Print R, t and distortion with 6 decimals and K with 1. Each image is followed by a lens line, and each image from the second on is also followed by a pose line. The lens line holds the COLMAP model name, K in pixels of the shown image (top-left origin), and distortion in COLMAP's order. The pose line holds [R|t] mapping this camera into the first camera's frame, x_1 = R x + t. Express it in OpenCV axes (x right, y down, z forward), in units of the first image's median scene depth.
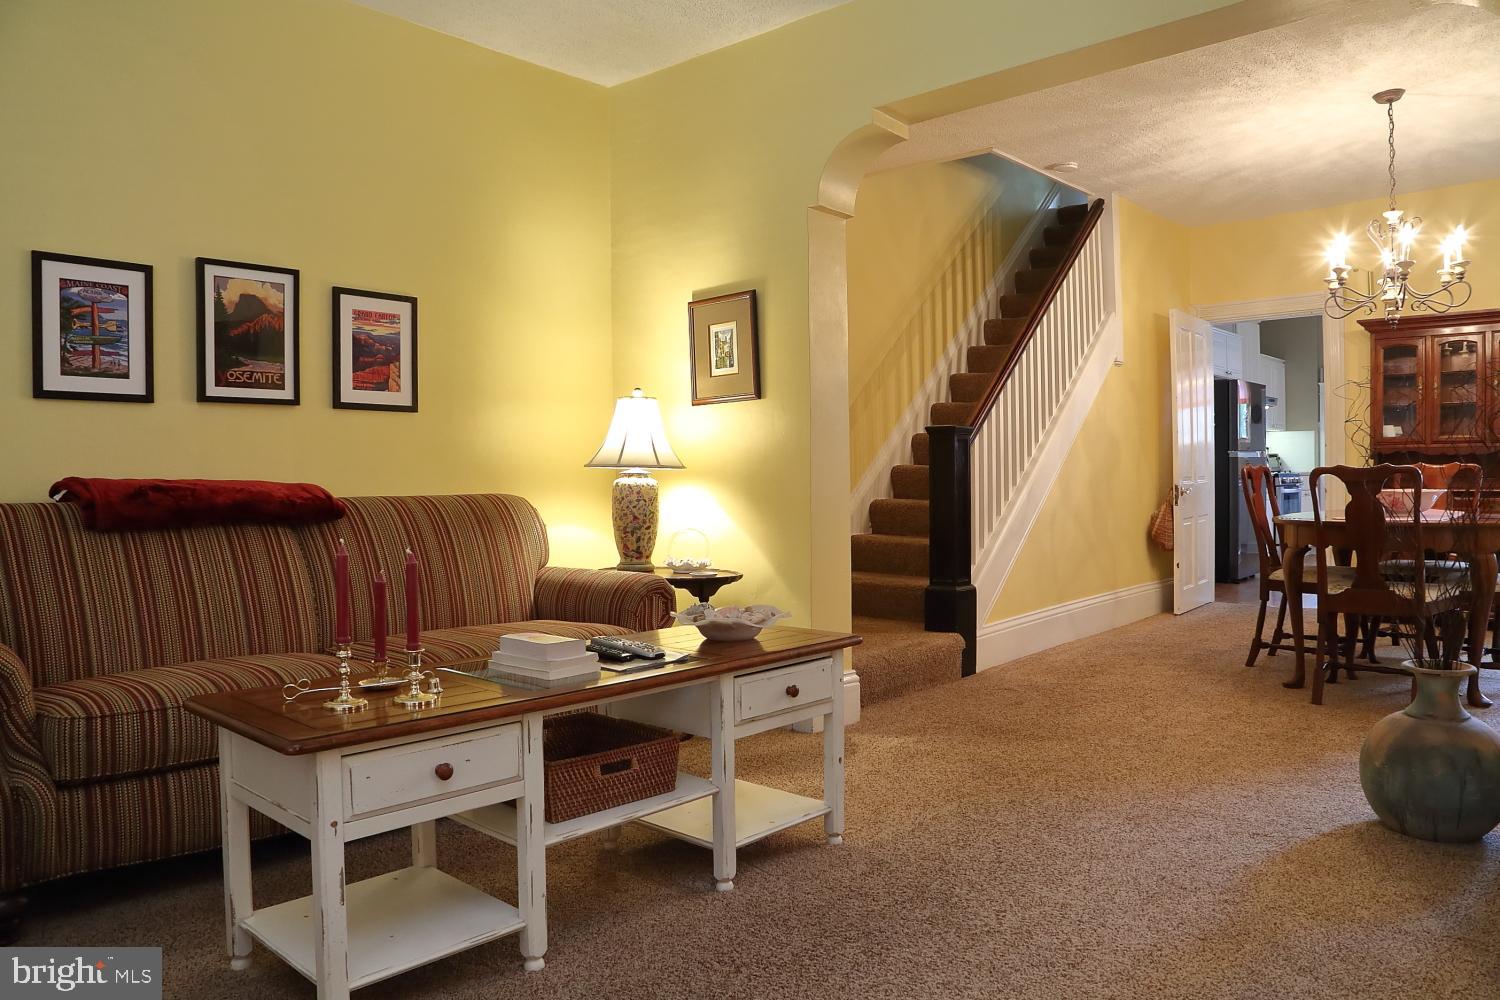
lens RADIAL K [[1053.1, 0, 736.0], [0, 1053.1, 500.2], [0, 0, 1]] dist [-0.098054, 0.056095]
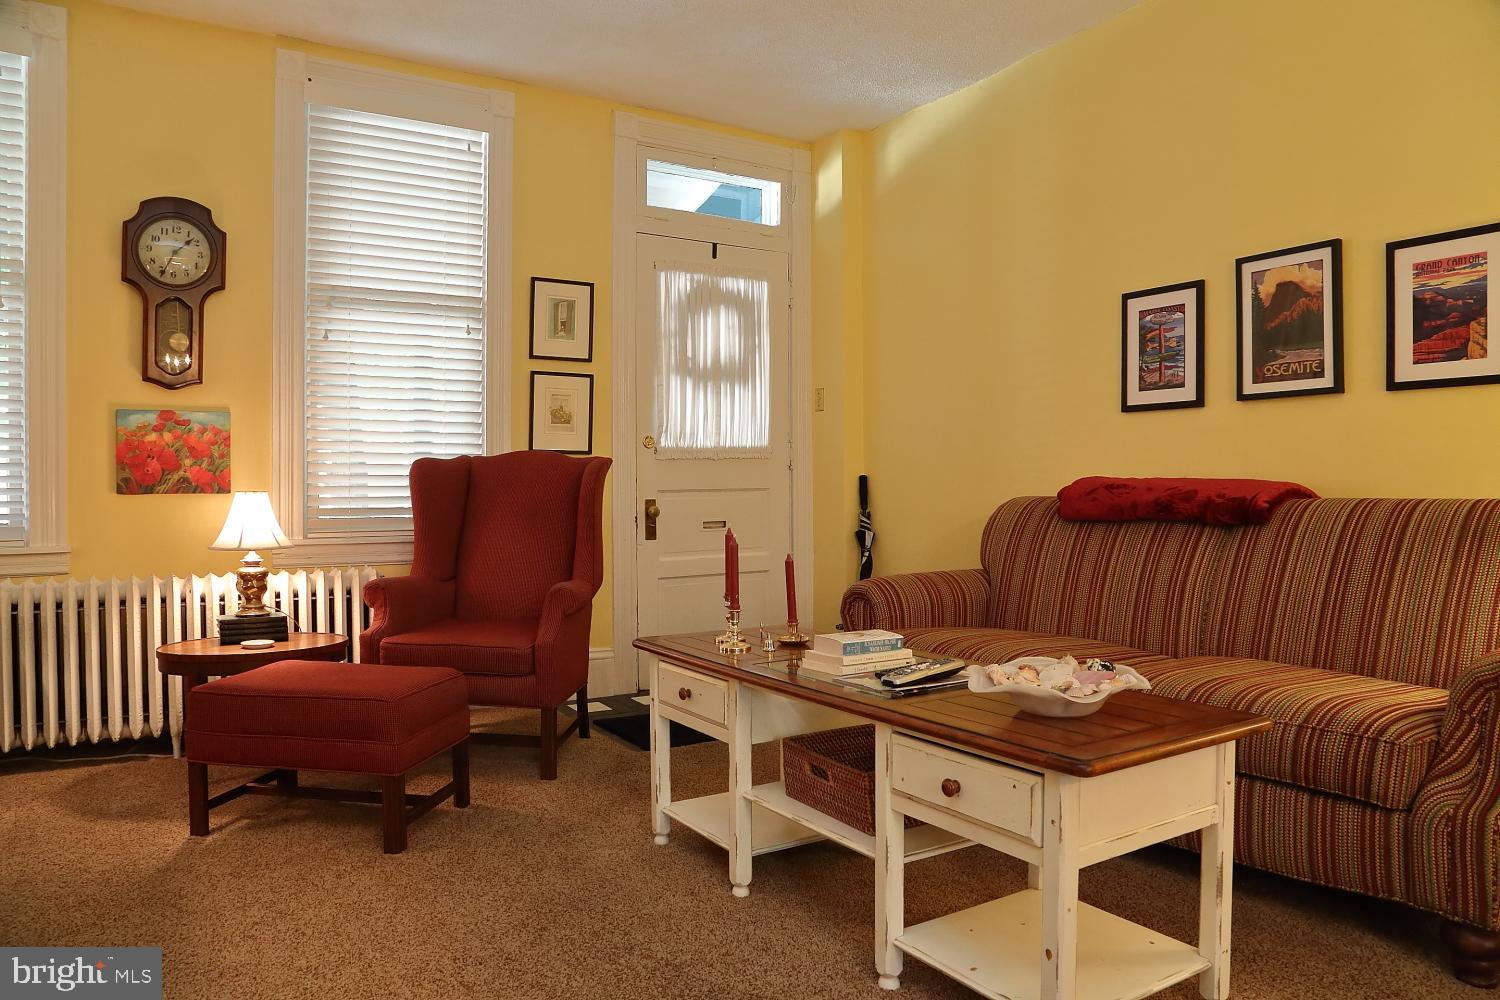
lens RADIAL K [[1053.1, 0, 736.0], [0, 1053.1, 500.2], [0, 0, 1]] dist [-0.098054, 0.056095]
pose [[-0.268726, 0.021129, -0.962985, 0.588427], [-0.010205, 0.999641, 0.024781, -0.017931], [0.963163, 0.016487, -0.268414, 0.790054]]
